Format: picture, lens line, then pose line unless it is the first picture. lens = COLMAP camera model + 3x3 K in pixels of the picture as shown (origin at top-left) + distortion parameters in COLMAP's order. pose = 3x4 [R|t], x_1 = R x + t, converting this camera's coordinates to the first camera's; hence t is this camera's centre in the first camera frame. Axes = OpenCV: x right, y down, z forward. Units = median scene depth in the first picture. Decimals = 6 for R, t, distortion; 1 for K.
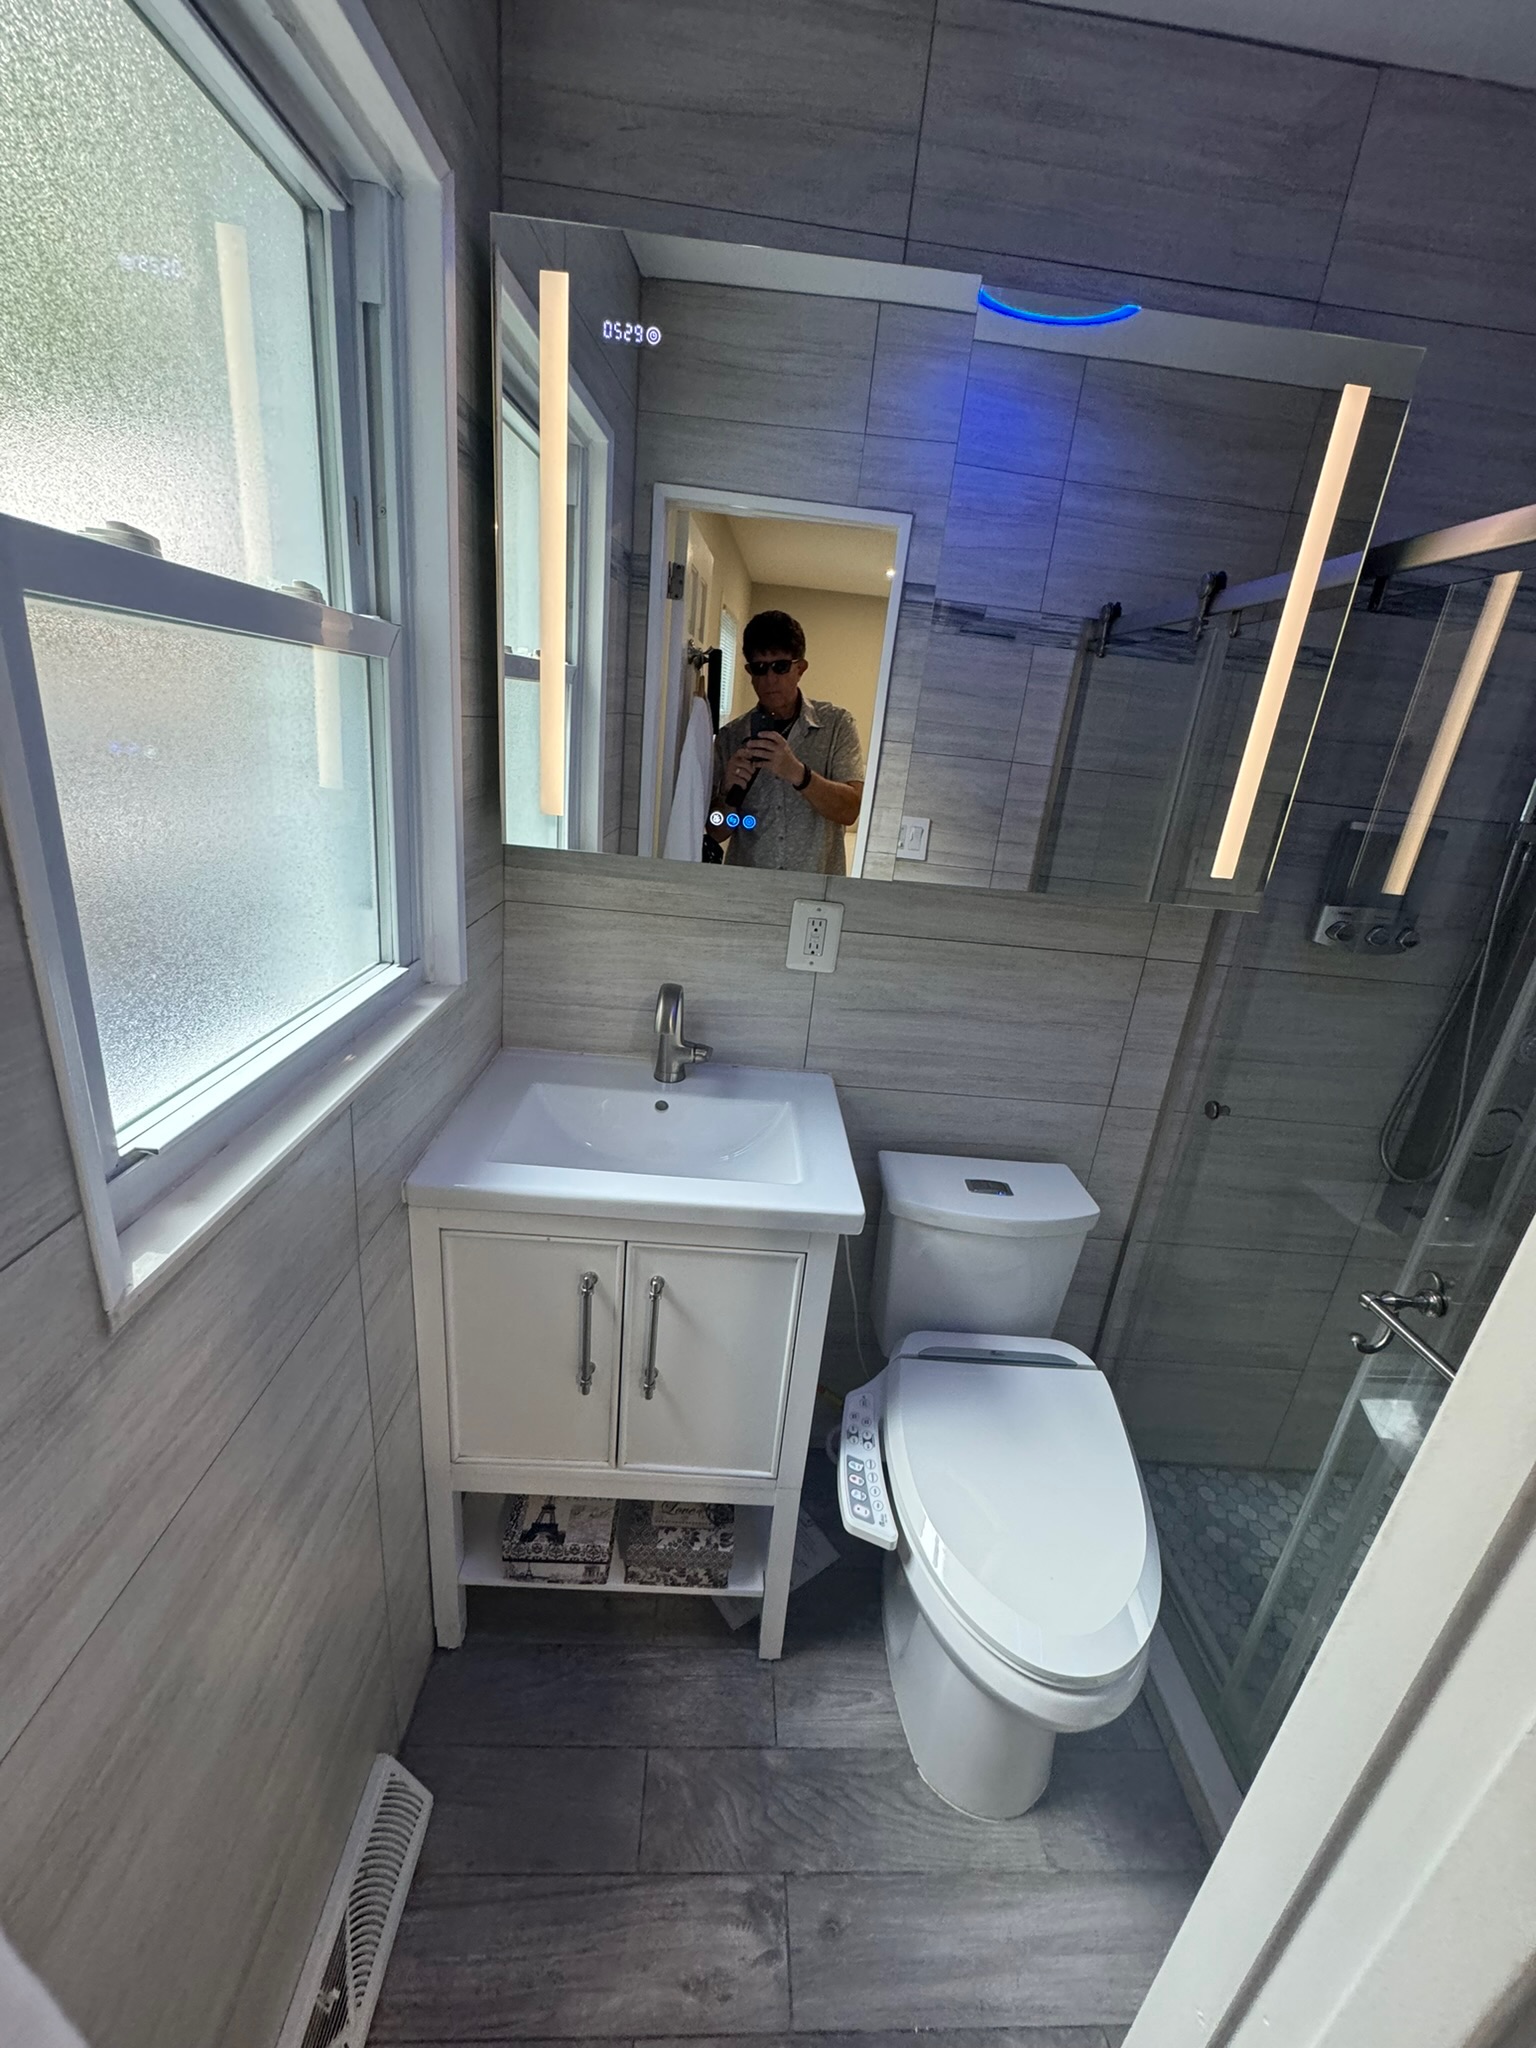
lens RADIAL K [[813.9, 0, 778.8], [0, 813.9, 1018.6], [0, 0, 1]] dist [-0.002739, -0.000667]
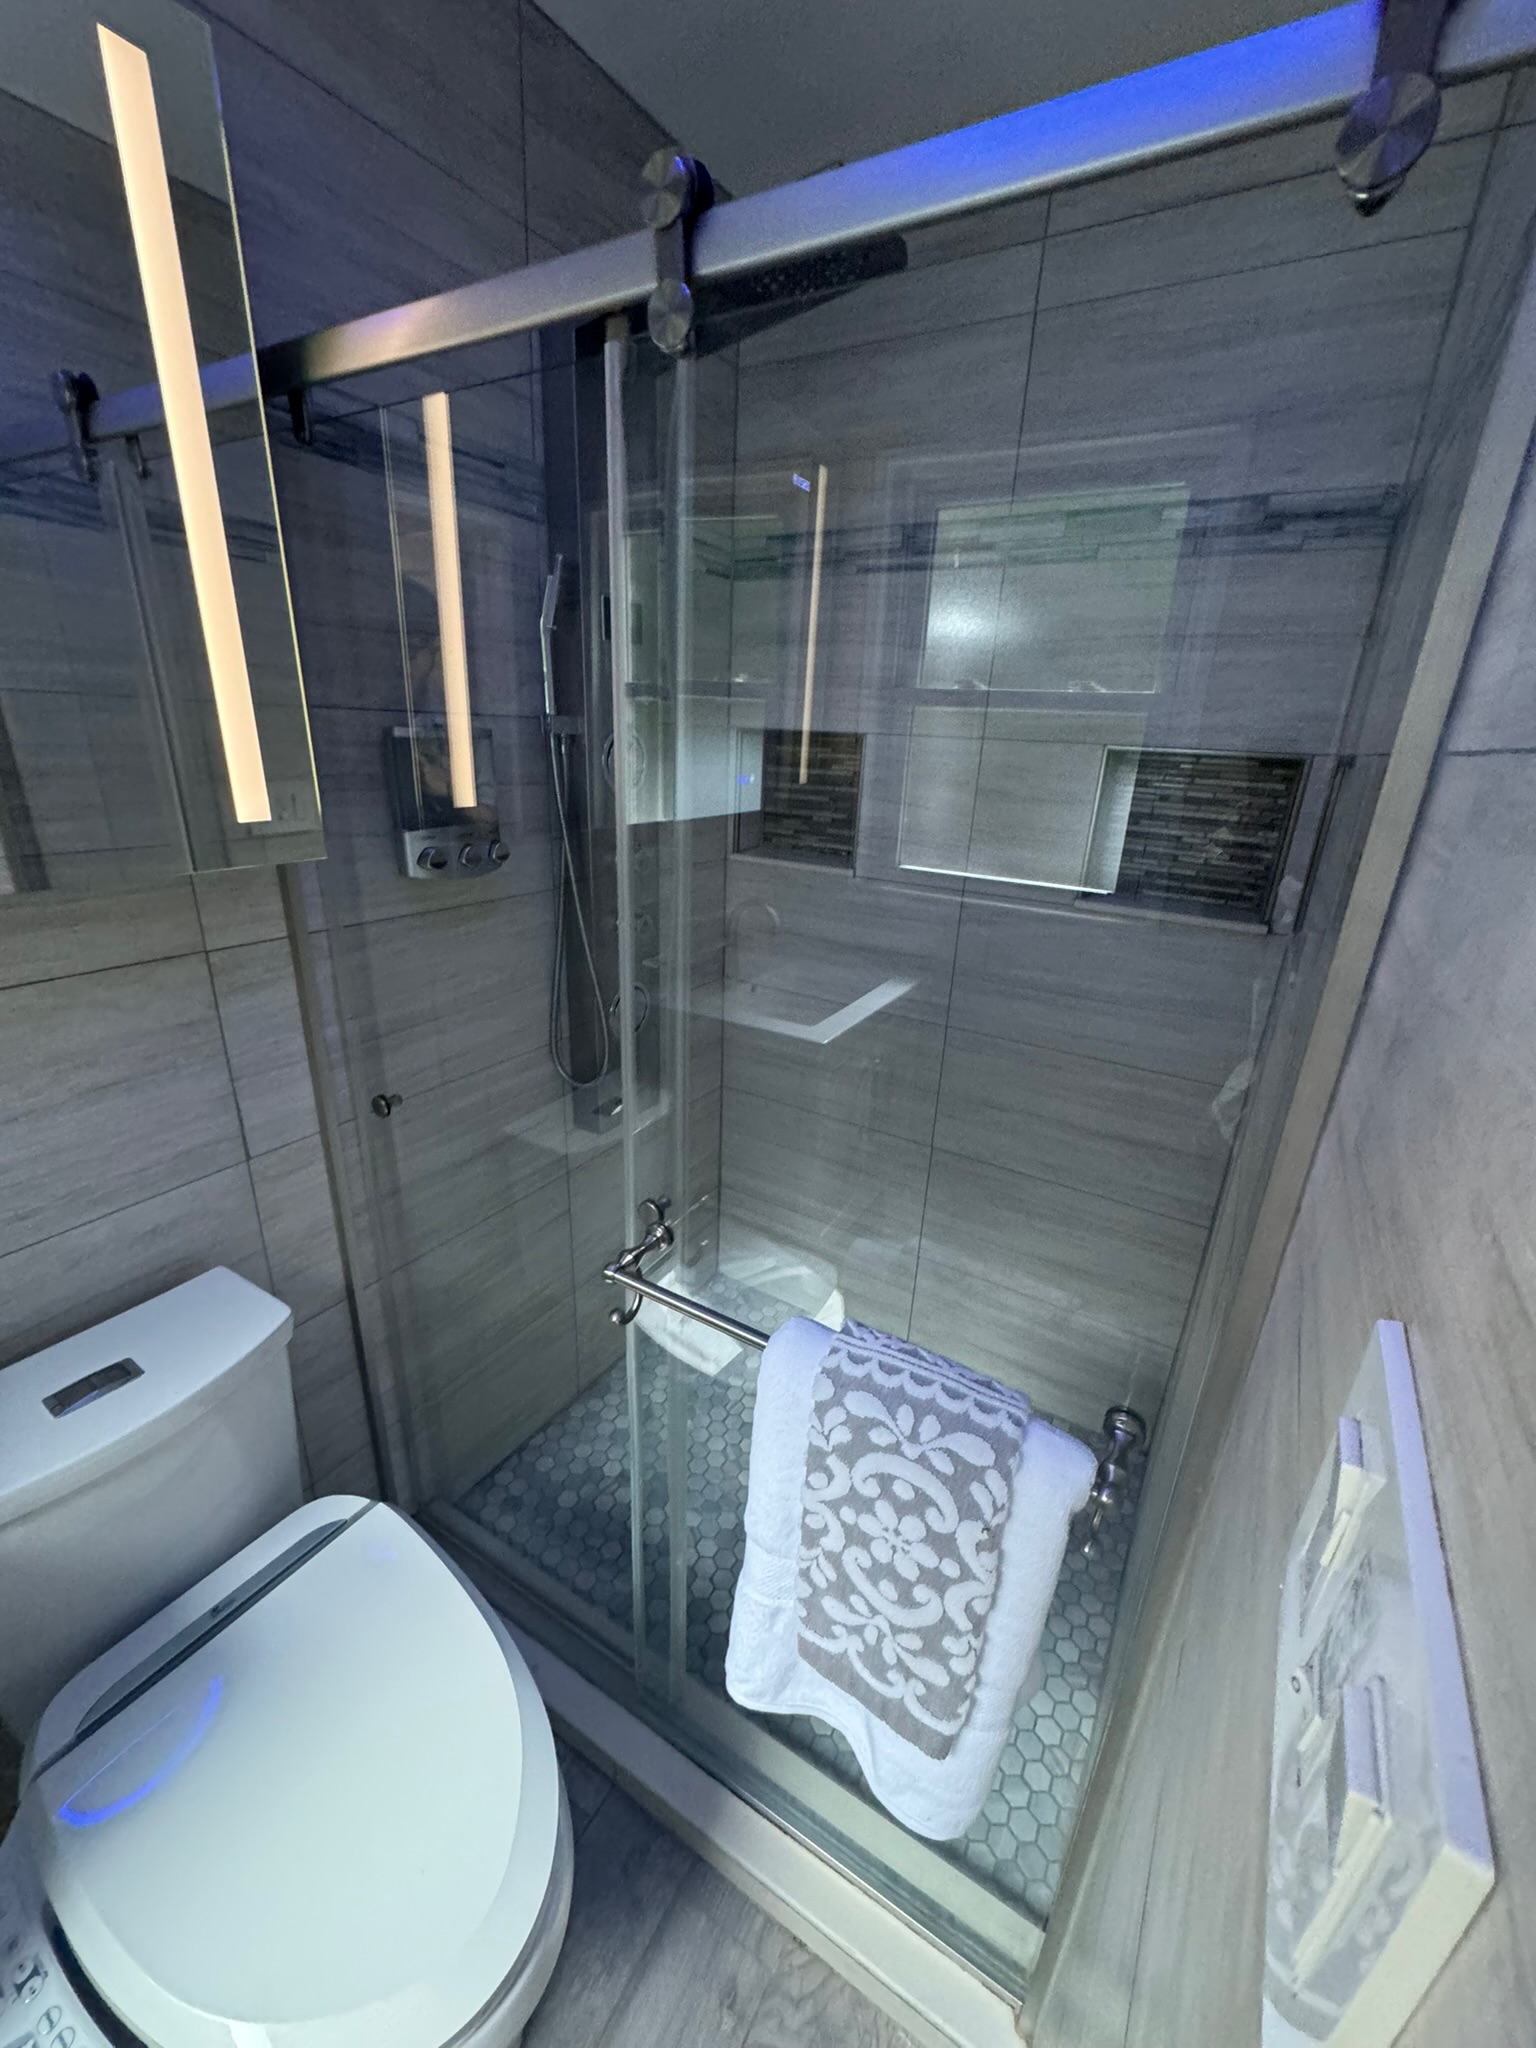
lens RADIAL K [[813.9, 0, 772.4], [0, 813.9, 1025.0], [0, 0, 1]] dist [-0.002739, -0.000667]
pose [[0.547990, -0.355058, 0.757391, 0.168869], [0.288778, 0.930078, 0.227074, -0.033738], [-0.785057, 0.094284, 0.612206, 0.201614]]
